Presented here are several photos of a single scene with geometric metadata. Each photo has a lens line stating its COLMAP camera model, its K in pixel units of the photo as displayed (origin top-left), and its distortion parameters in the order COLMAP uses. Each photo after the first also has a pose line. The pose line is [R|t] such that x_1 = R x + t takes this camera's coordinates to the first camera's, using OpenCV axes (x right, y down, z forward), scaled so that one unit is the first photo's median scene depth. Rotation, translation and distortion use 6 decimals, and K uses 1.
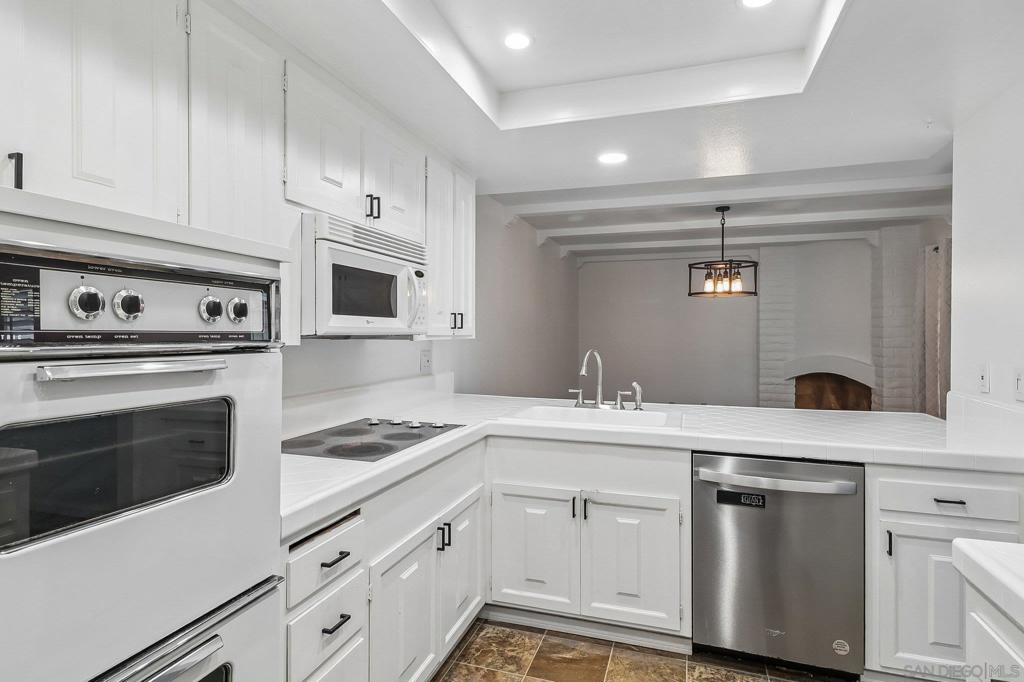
lens RADIAL K [[541.4, 0, 501.2], [0, 541.4, 334.6], [0, 0, 1]] dist [0.020413, -0.008997]
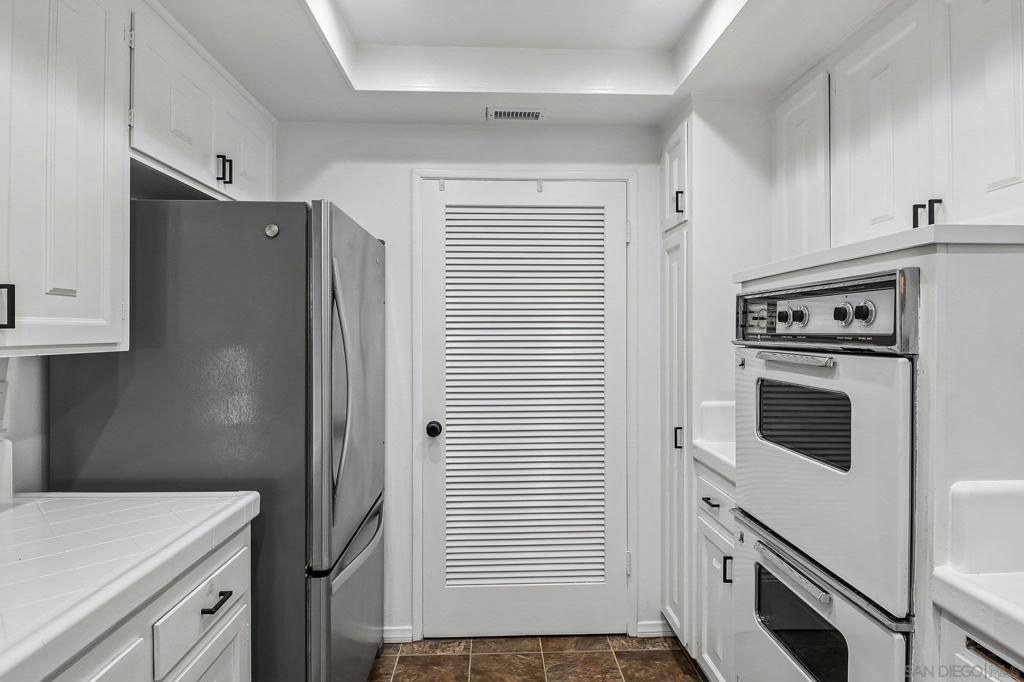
lens RADIAL K [[541.4, 0, 508.5], [0, 541.4, 334.5], [0, 0, 1]] dist [0.020413, -0.008997]
pose [[-0.933979, -0.006344, -0.357272, 0.467219], [-0.008324, 0.999957, 0.004003, -0.002807], [0.357231, 0.006713, -0.933992, 1.601120]]
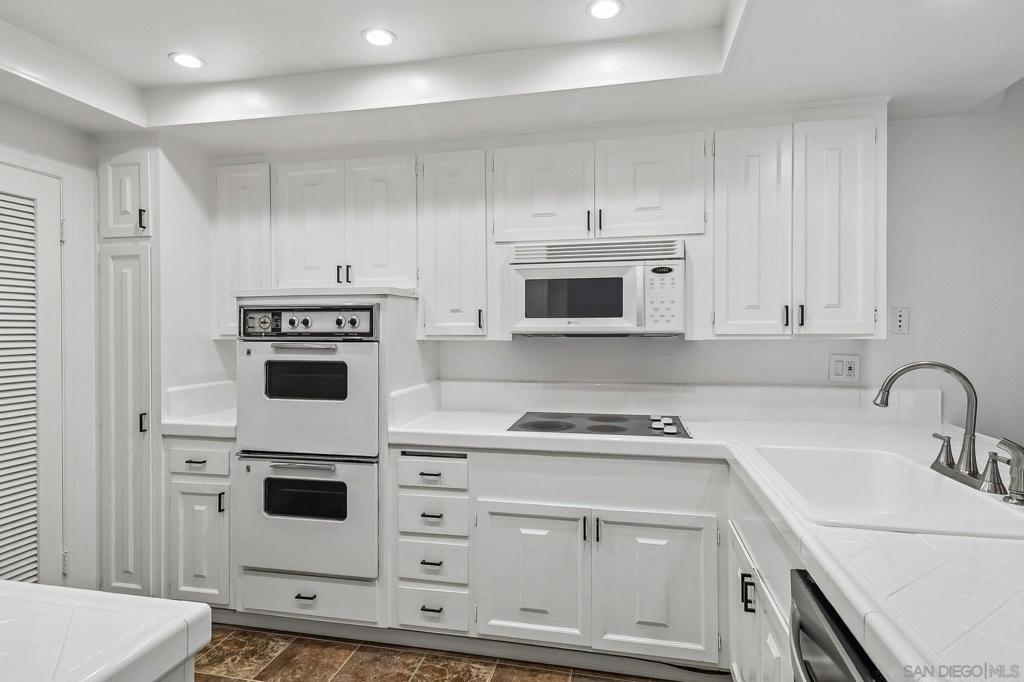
lens RADIAL K [[541.4, 0, 518.1], [0, 541.4, 339.1], [0, 0, 1]] dist [0.020413, -0.008997]
pose [[0.121776, 0.008062, -0.992525, 1.579901], [-0.000171, 0.999967, 0.008102, 0.005013], [0.992558, -0.000817, 0.121773, 1.289249]]
